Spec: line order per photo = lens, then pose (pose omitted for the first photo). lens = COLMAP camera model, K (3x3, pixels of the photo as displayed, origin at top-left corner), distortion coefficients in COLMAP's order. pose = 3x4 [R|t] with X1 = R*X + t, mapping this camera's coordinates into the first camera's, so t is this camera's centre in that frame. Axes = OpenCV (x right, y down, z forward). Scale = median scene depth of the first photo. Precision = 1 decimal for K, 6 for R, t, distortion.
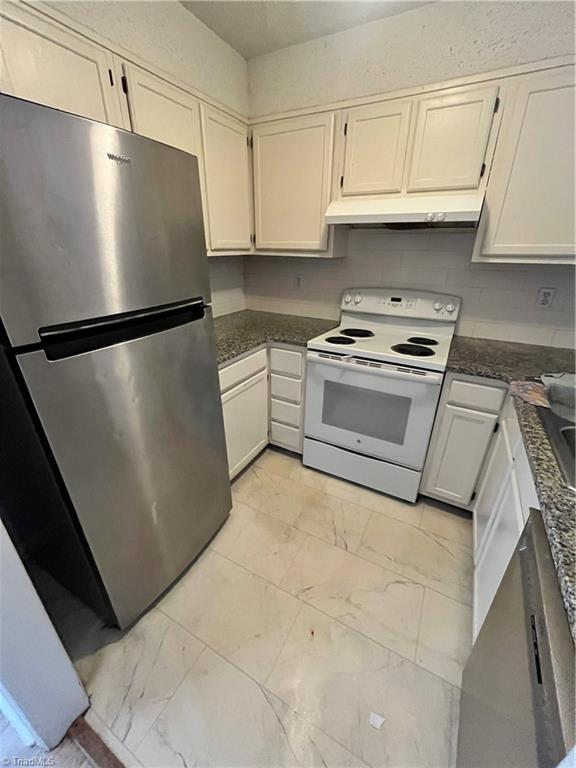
lens RADIAL K [[312.1, 0, 289.7], [0, 312.1, 382.0], [0, 0, 1]] dist [-0.002074, -0.000330]
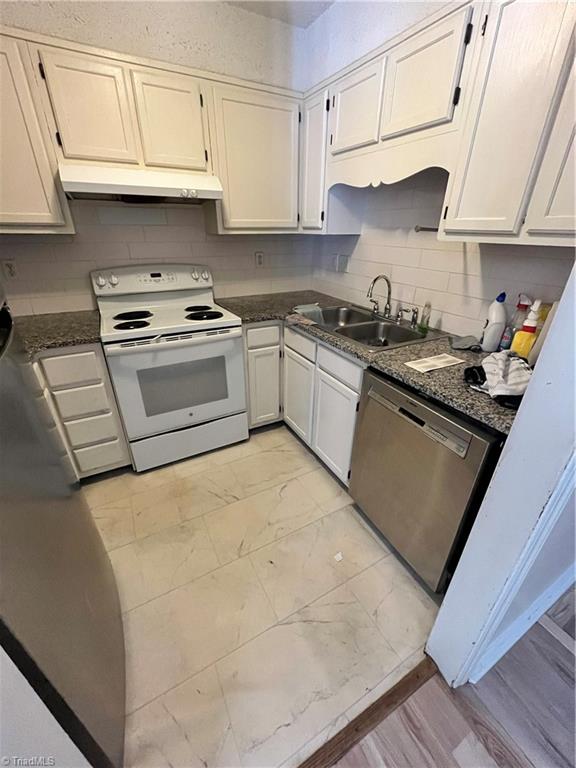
lens RADIAL K [[312.1, 0, 289.7], [0, 312.1, 382.0], [0, 0, 1]] dist [-0.002074, -0.000330]
pose [[0.535226, -0.376572, 0.756126, -0.366016], [0.333662, 0.916589, 0.220304, -0.028945], [-0.776018, 0.134378, 0.616230, 0.101966]]
